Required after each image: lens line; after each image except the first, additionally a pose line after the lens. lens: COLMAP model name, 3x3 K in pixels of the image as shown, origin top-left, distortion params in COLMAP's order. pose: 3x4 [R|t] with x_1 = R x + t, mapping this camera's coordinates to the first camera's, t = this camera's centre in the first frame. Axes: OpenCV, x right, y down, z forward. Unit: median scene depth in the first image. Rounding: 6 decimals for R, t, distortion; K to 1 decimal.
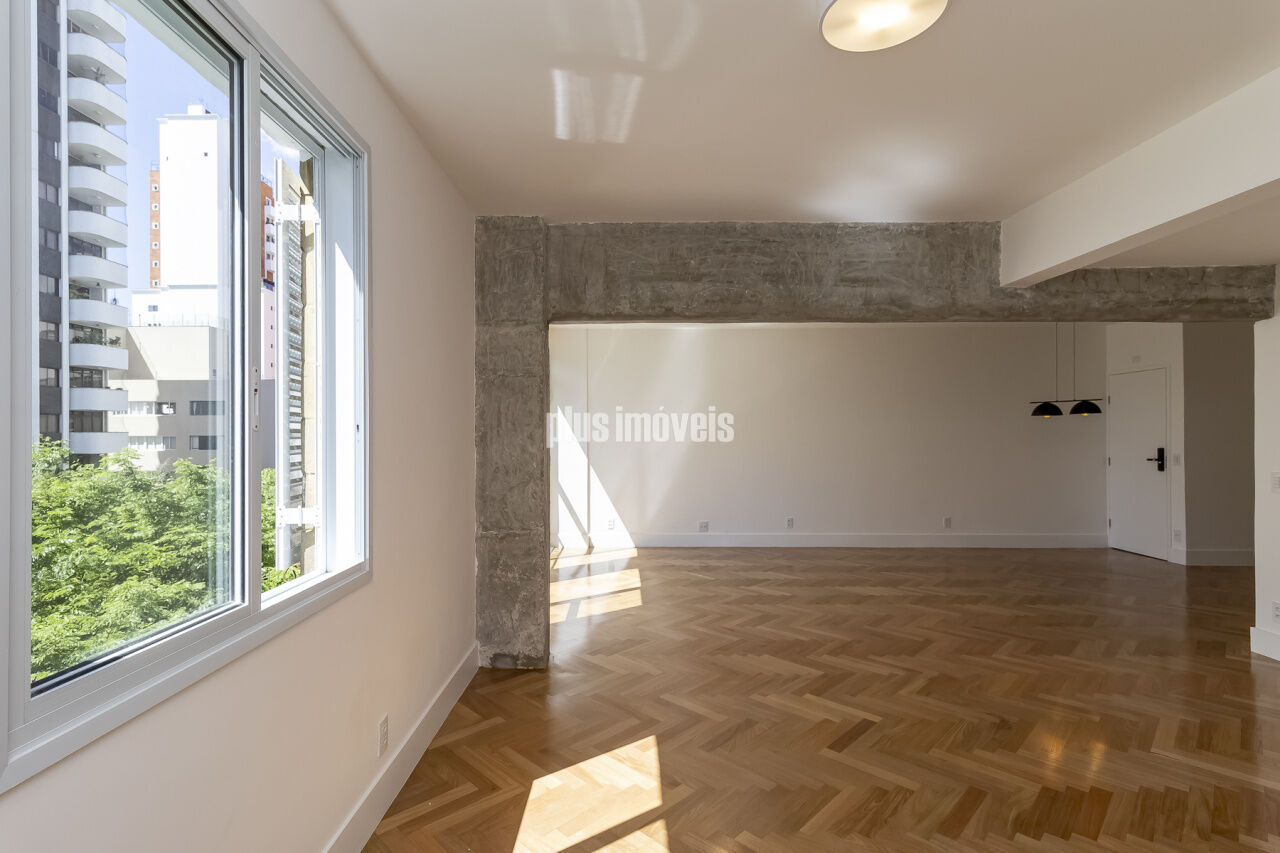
lens RADIAL K [[620.7, 0, 652.2], [0, 620.7, 432.6], [0, 0, 1]] dist [0.006435, 0.001478]
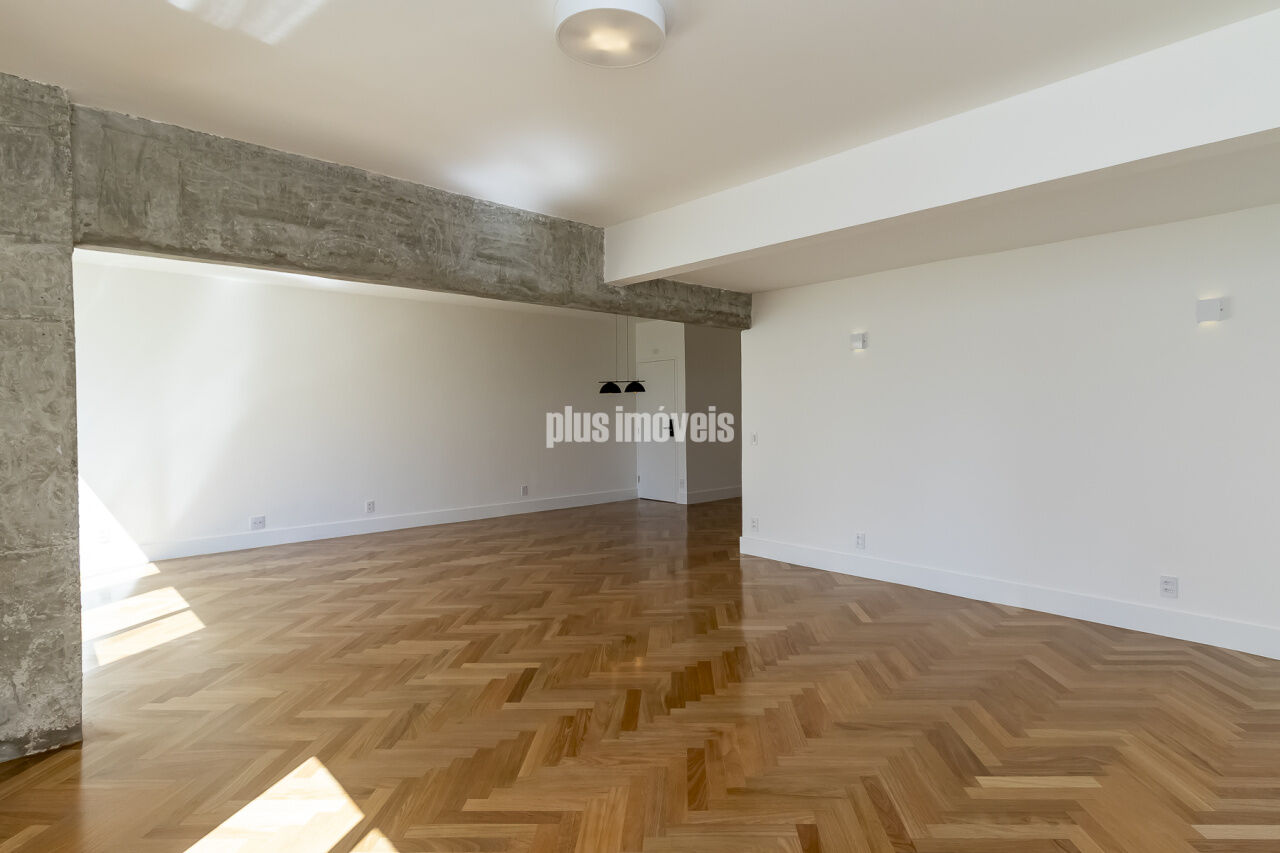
lens RADIAL K [[620.7, 0, 686.6], [0, 620.7, 414.8], [0, 0, 1]] dist [0.006435, 0.001478]
pose [[0.728273, -0.009770, 0.685217, -0.148088], [0.006165, 0.999951, 0.007706, 0.011184], [-0.685259, -0.001387, 0.728298, 0.020444]]
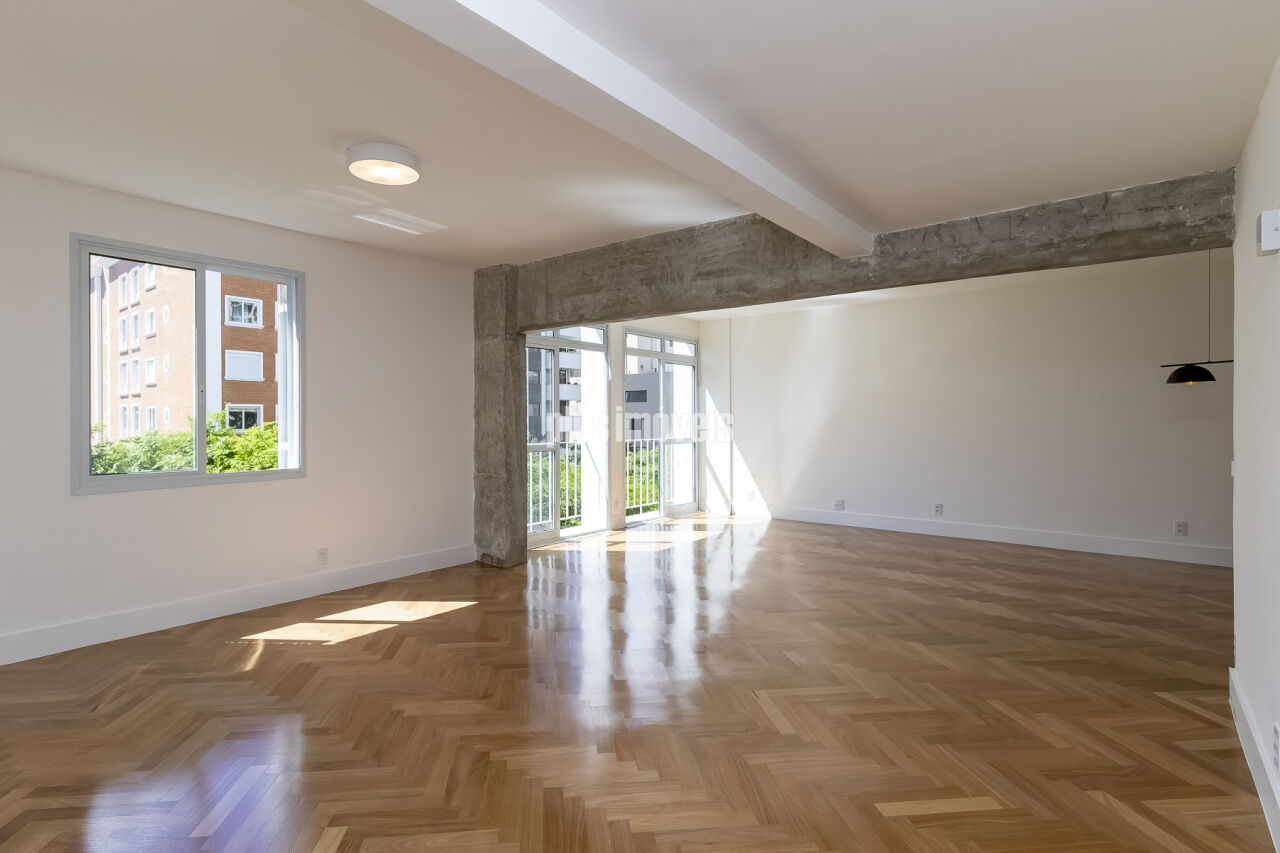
lens RADIAL K [[620.7, 0, 628.5], [0, 620.7, 422.8], [0, 0, 1]] dist [0.006435, 0.001478]
pose [[0.794293, 0.003467, -0.607525, 0.903495], [0.003472, 0.999941, 0.010246, 0.017381], [0.607525, -0.010248, 0.794235, -0.000170]]
